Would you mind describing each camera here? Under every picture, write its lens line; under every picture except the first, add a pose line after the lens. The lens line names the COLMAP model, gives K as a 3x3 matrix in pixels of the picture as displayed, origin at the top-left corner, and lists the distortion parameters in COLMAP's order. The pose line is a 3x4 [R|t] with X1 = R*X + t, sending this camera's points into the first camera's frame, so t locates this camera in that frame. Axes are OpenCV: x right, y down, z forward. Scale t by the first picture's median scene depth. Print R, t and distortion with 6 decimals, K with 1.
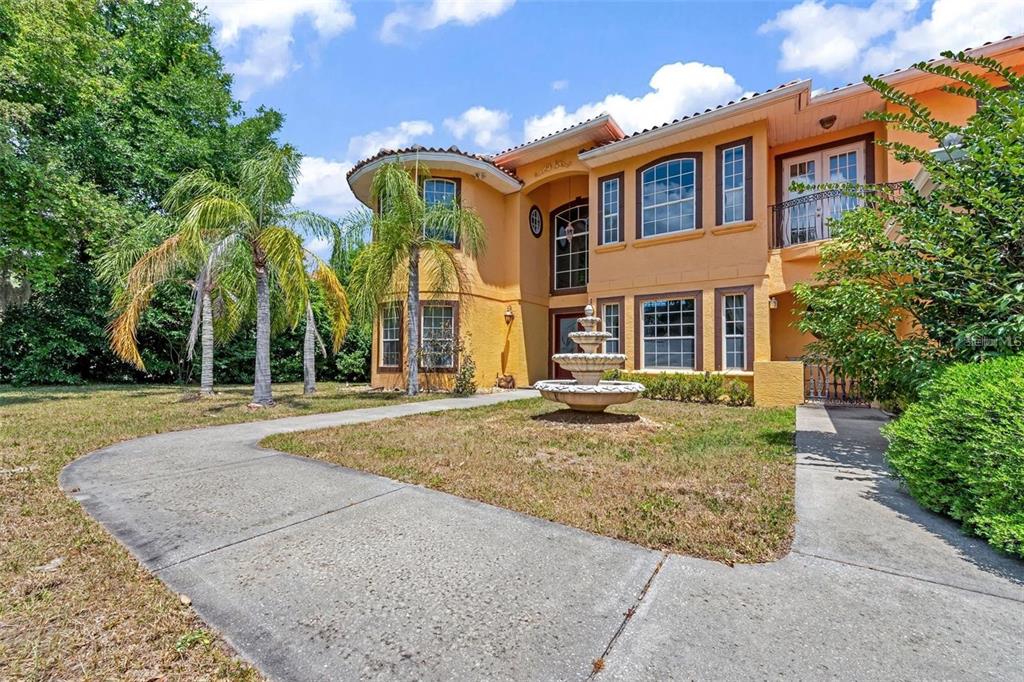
lens RADIAL K [[406.2, 0, 525.2], [0, 406.2, 354.1], [0, 0, 1]] dist [0.004089, -0.000169]
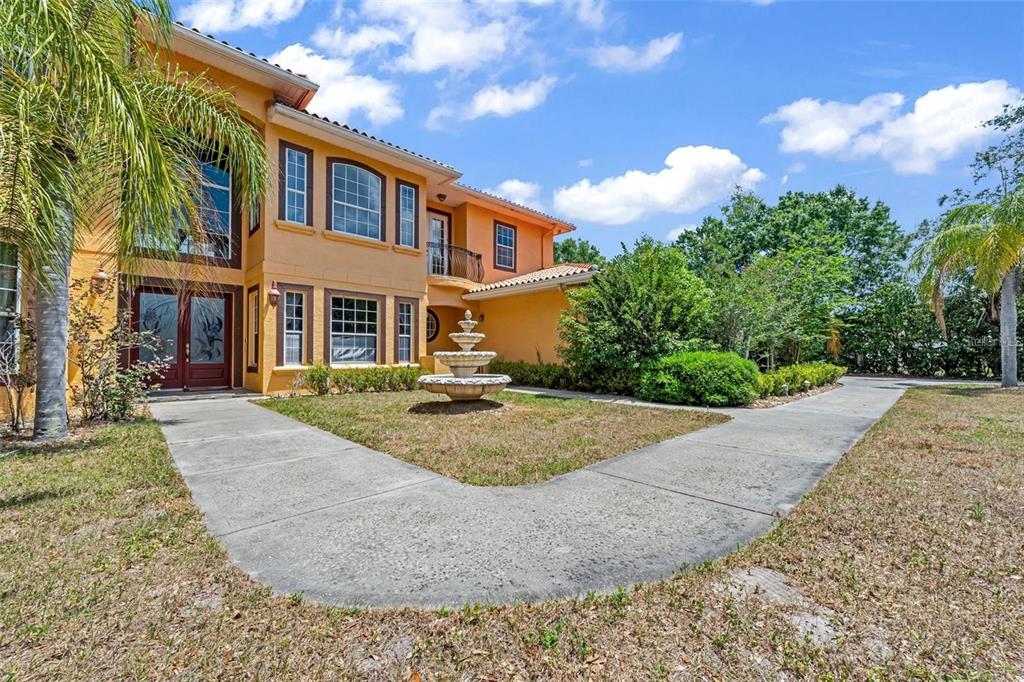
lens RADIAL K [[406.2, 0, 504.1], [0, 406.2, 347.3], [0, 0, 1]] dist [0.004089, -0.000169]
pose [[0.221985, 0.015662, 0.974924, -0.592025], [-0.017893, 0.999768, -0.011987, -0.000935], [-0.974886, -0.014783, 0.222214, 0.391033]]
